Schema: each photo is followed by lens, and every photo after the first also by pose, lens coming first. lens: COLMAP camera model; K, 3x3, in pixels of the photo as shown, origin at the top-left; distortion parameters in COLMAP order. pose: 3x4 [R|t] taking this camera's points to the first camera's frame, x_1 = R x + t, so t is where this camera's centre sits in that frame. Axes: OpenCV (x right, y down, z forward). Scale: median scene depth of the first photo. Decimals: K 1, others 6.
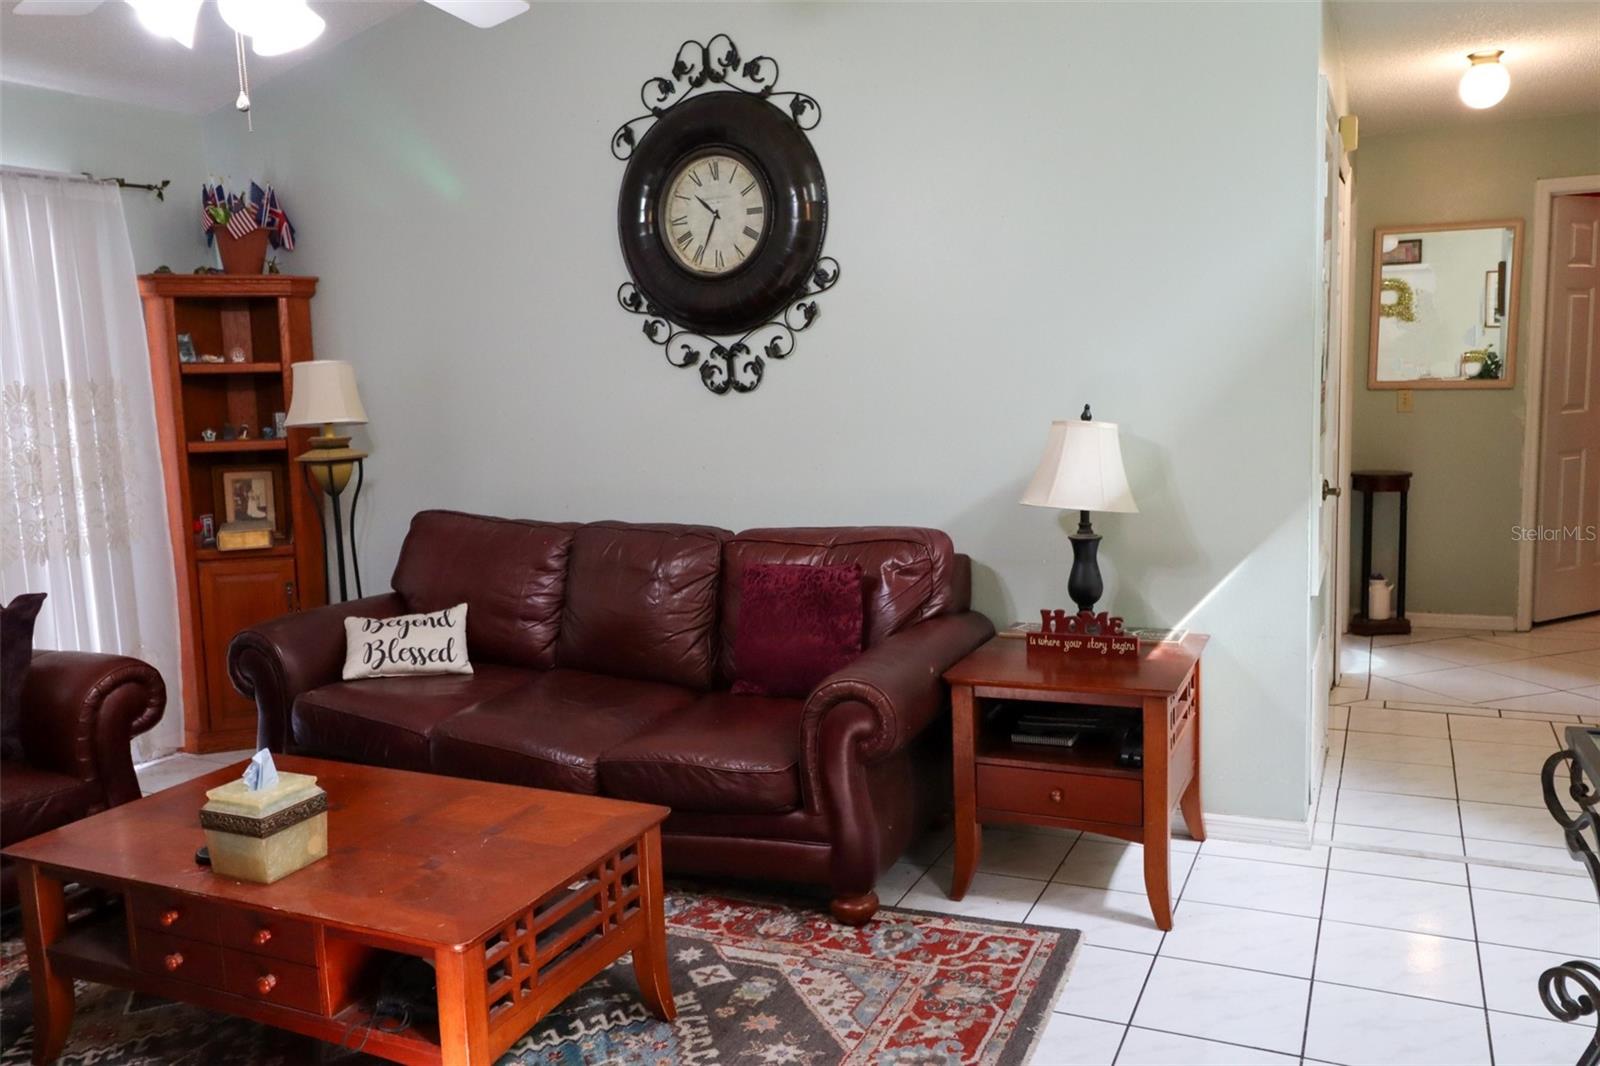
lens RADIAL K [[1262.3, 0, 801.4], [0, 1262.3, 535.0], [0, 0, 1]] dist [0.005131, 0.001574]
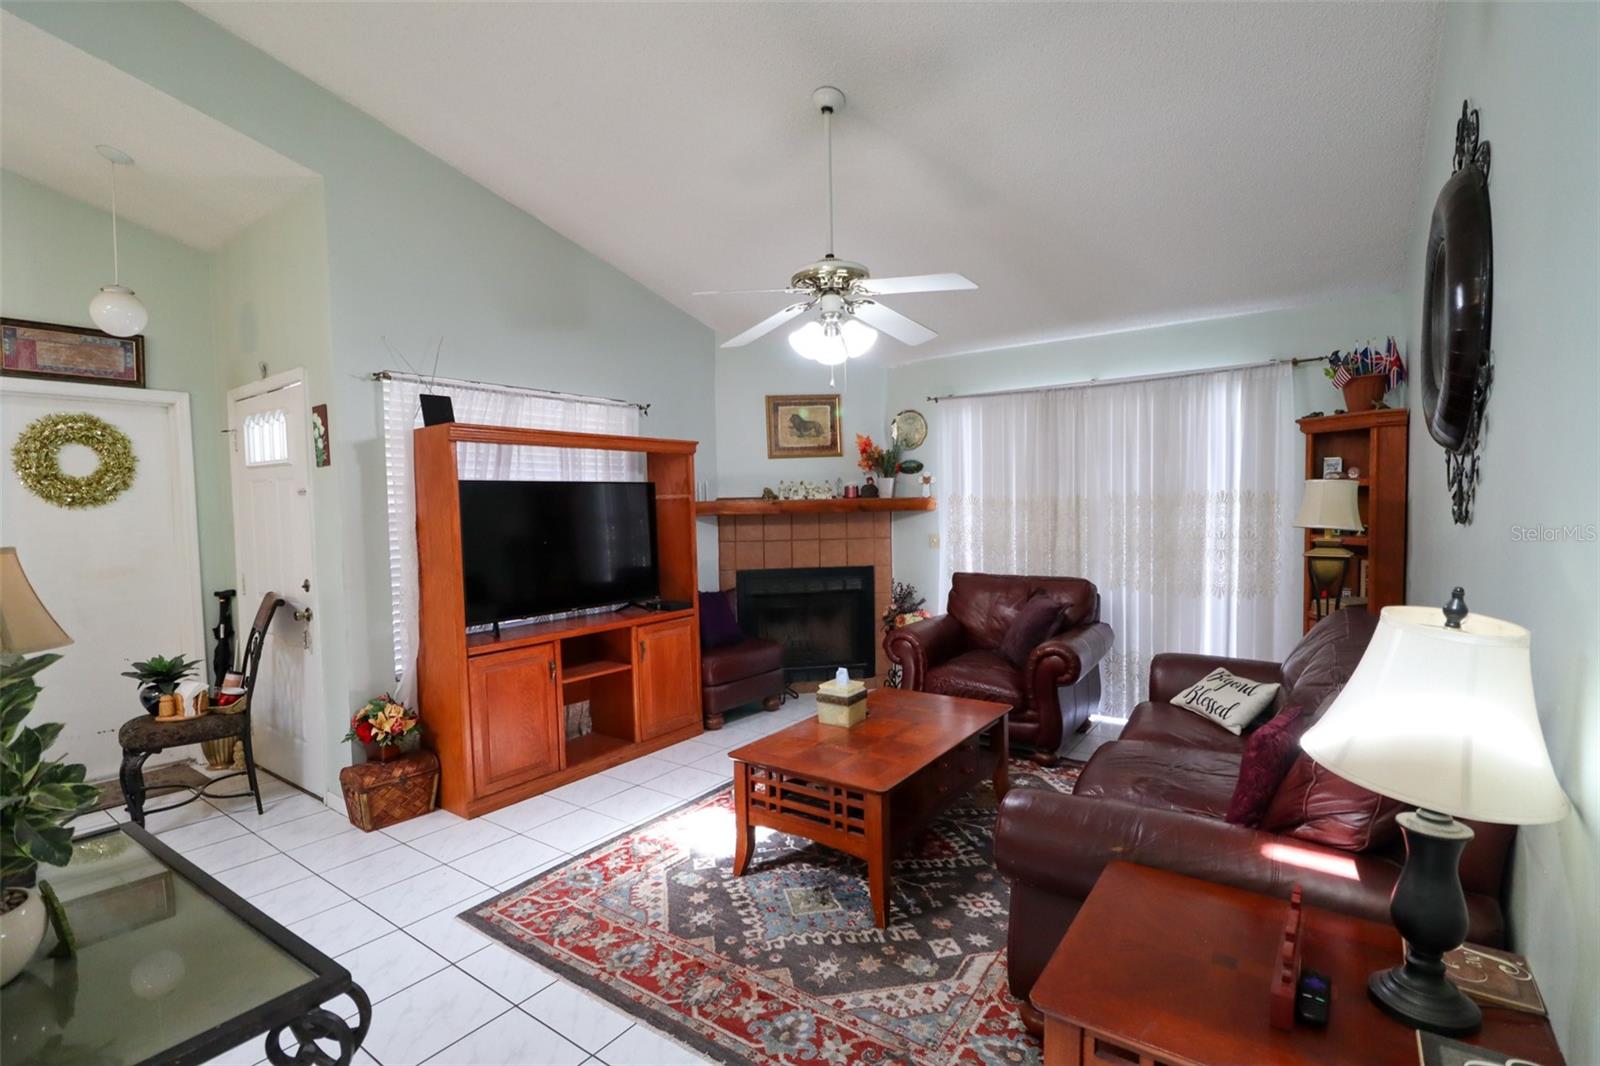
lens RADIAL K [[742.2, 0, 802.9], [0, 742.2, 537.6], [0, 0, 1]] dist [-0.013685, -0.001964]
pose [[-0.184334, 0.085047, -0.979177, 0.710239], [-0.104332, 0.988927, 0.105535, -0.158843], [0.977310, 0.121613, -0.173420, 0.951597]]
